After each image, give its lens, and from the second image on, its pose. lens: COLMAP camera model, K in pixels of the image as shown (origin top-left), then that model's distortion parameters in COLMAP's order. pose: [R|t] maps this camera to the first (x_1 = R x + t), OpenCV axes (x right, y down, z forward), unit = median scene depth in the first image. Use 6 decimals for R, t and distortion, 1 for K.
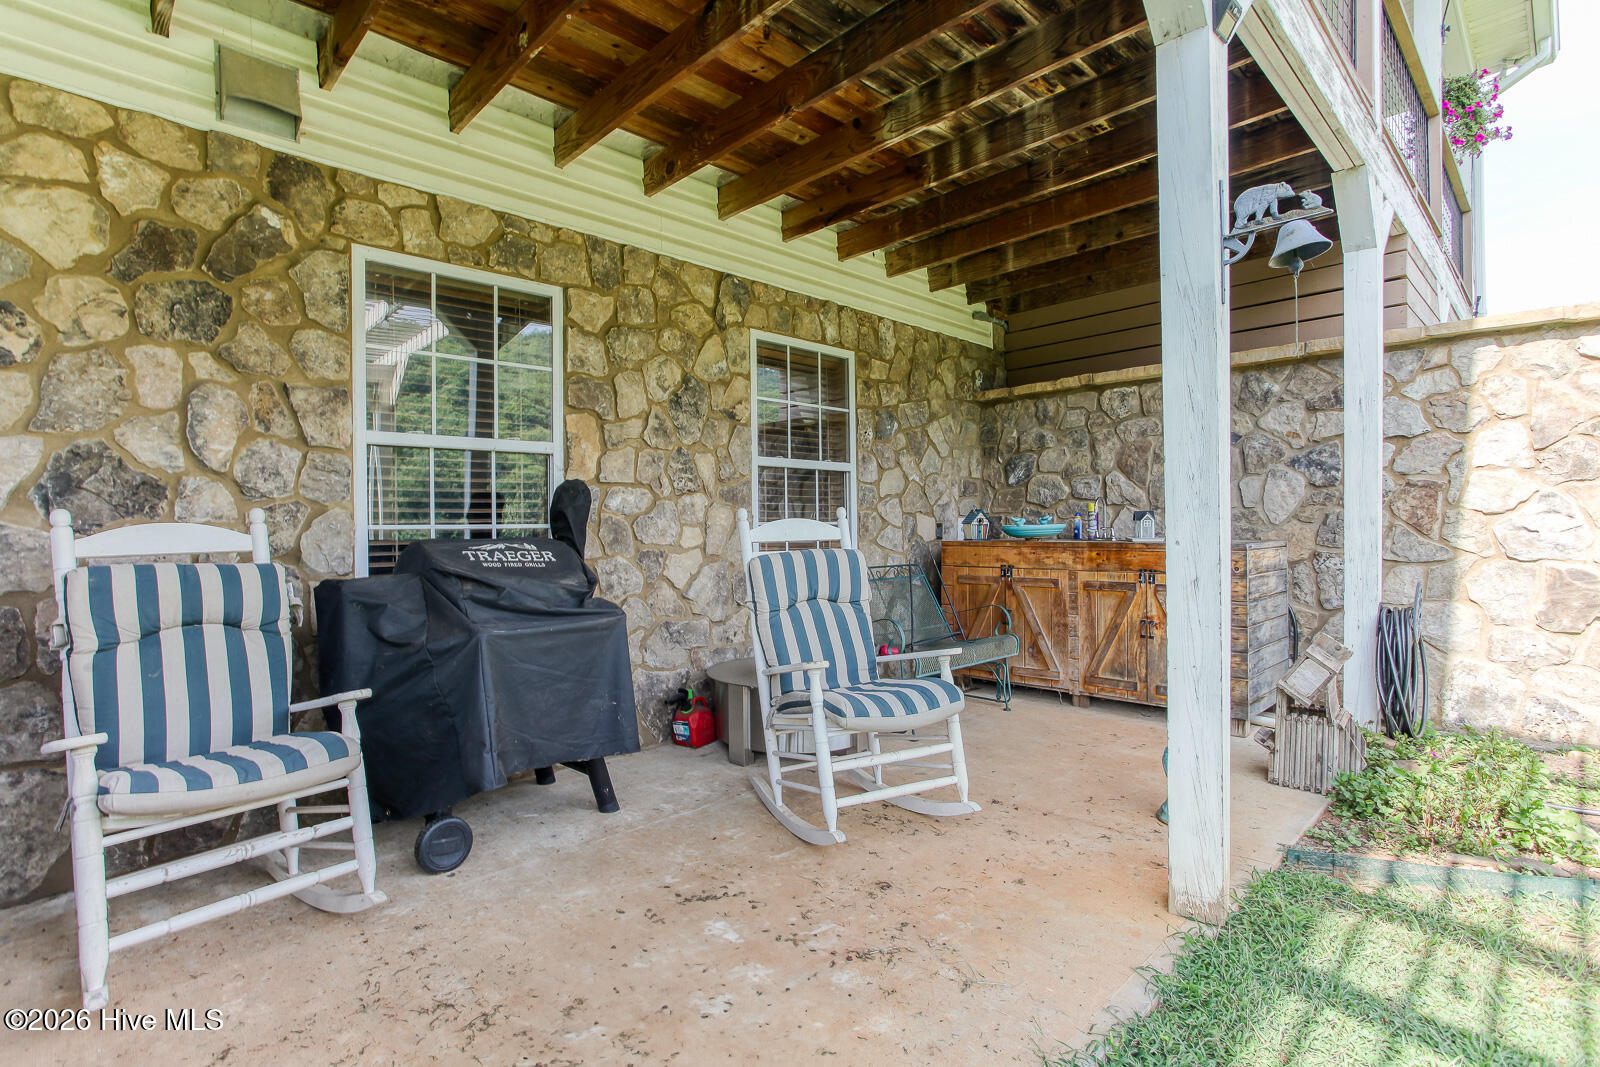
lens RADIAL K [[786.3, 0, 783.7], [0, 786.3, 528.0], [0, 0, 1]] dist [-0.040167, 0.017560]
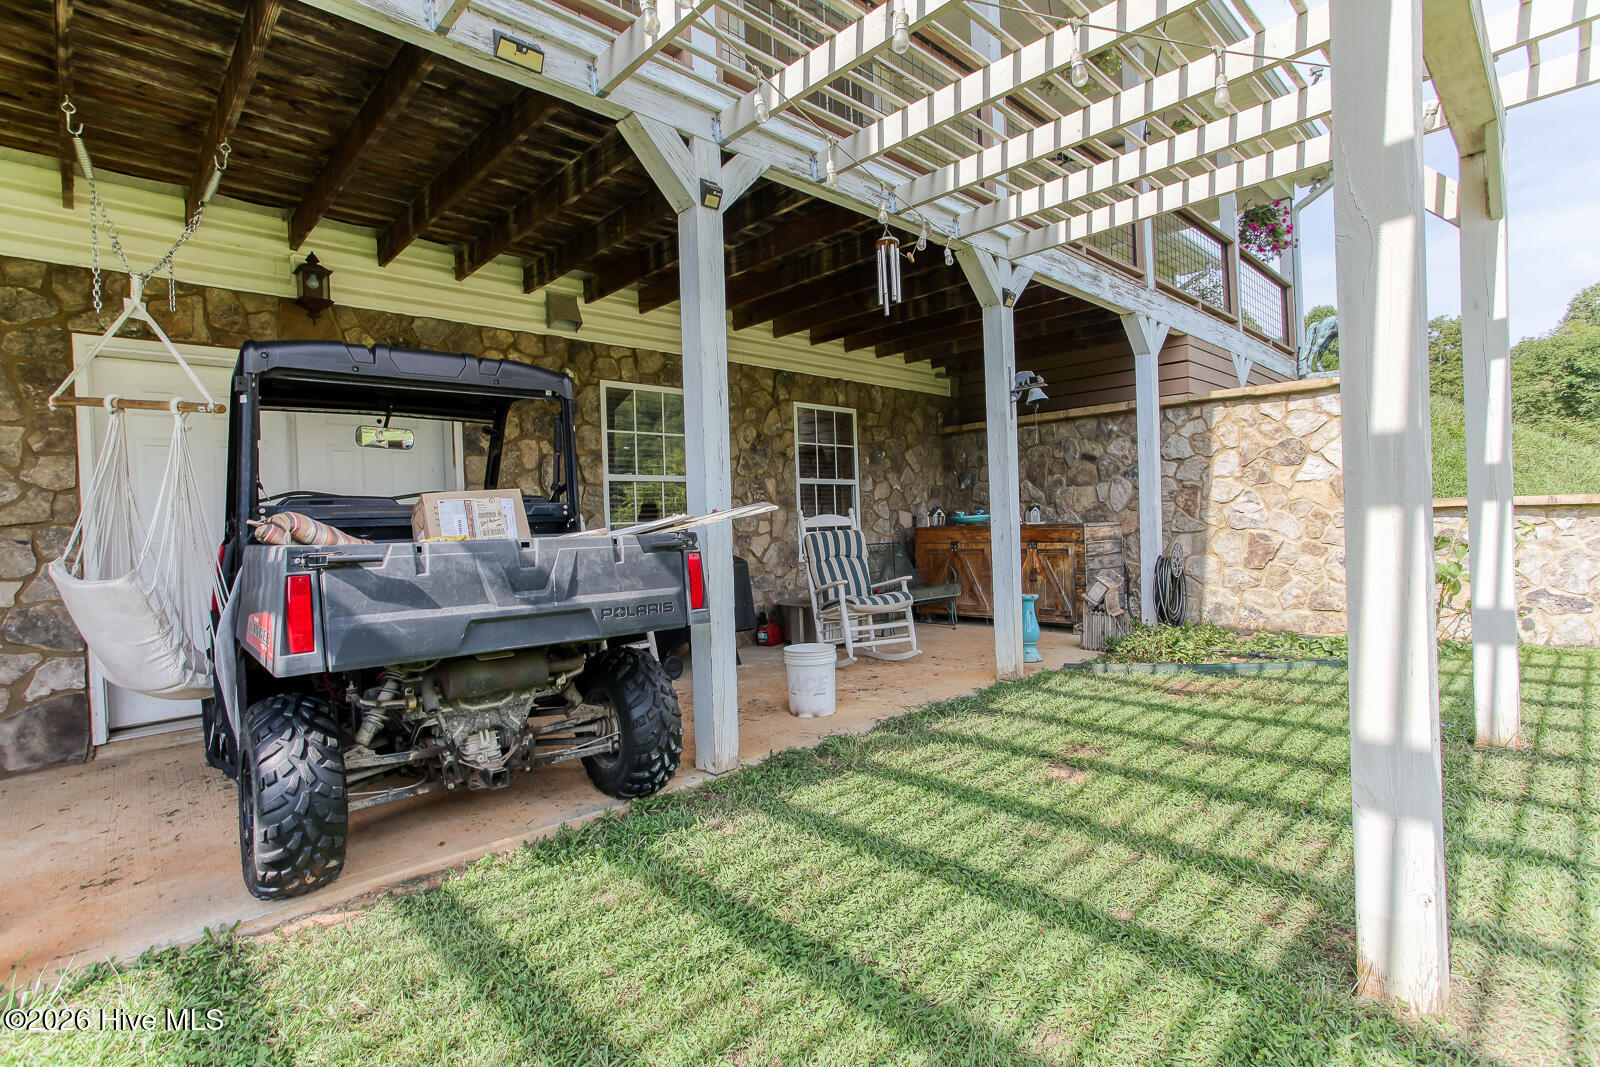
lens RADIAL K [[786.3, 0, 795.1], [0, 786.3, 534.9], [0, 0, 1]] dist [-0.040167, 0.017560]
pose [[0.999721, -0.022704, 0.006485, -0.055491], [0.022643, 0.999700, 0.009312, 0.013228], [-0.006695, -0.009162, 0.999936, -0.661327]]
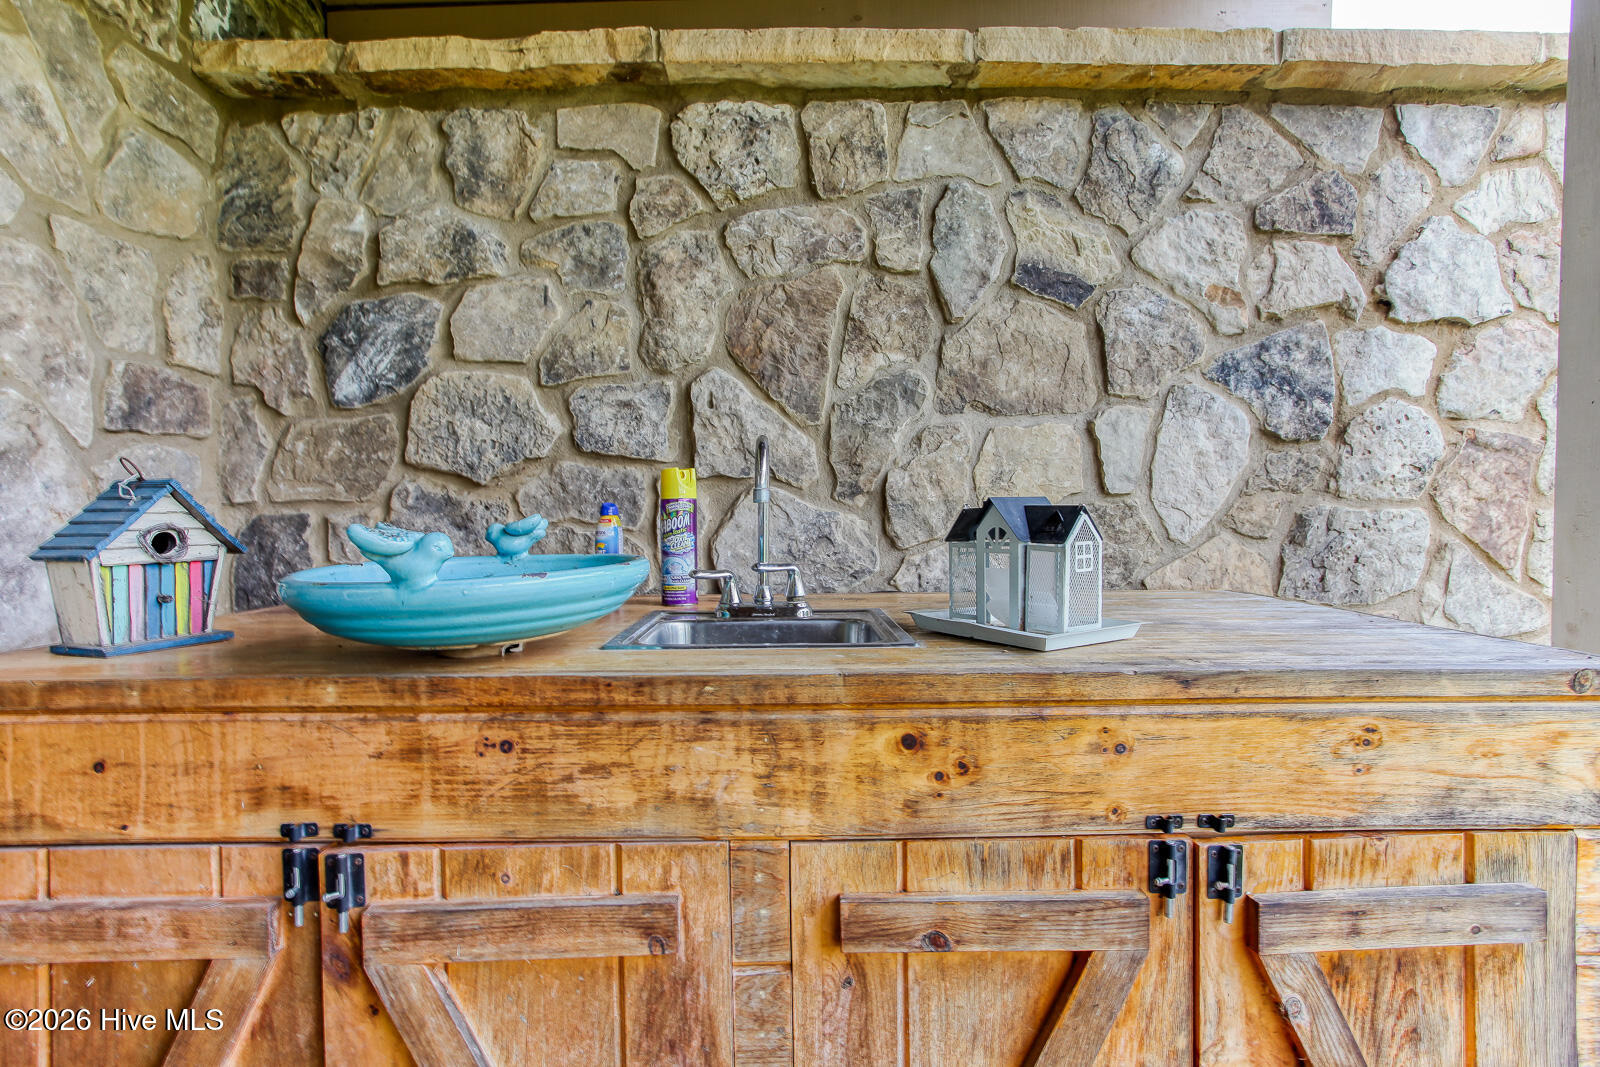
lens RADIAL K [[786.3, 0, 798.3], [0, 786.3, 526.5], [0, 0, 1]] dist [-0.040167, 0.017560]
pose [[0.685902, -0.006748, 0.727663, 0.262246], [0.002263, 0.999972, 0.007141, -0.015897], [-0.727690, -0.003251, 0.685898, 0.910624]]
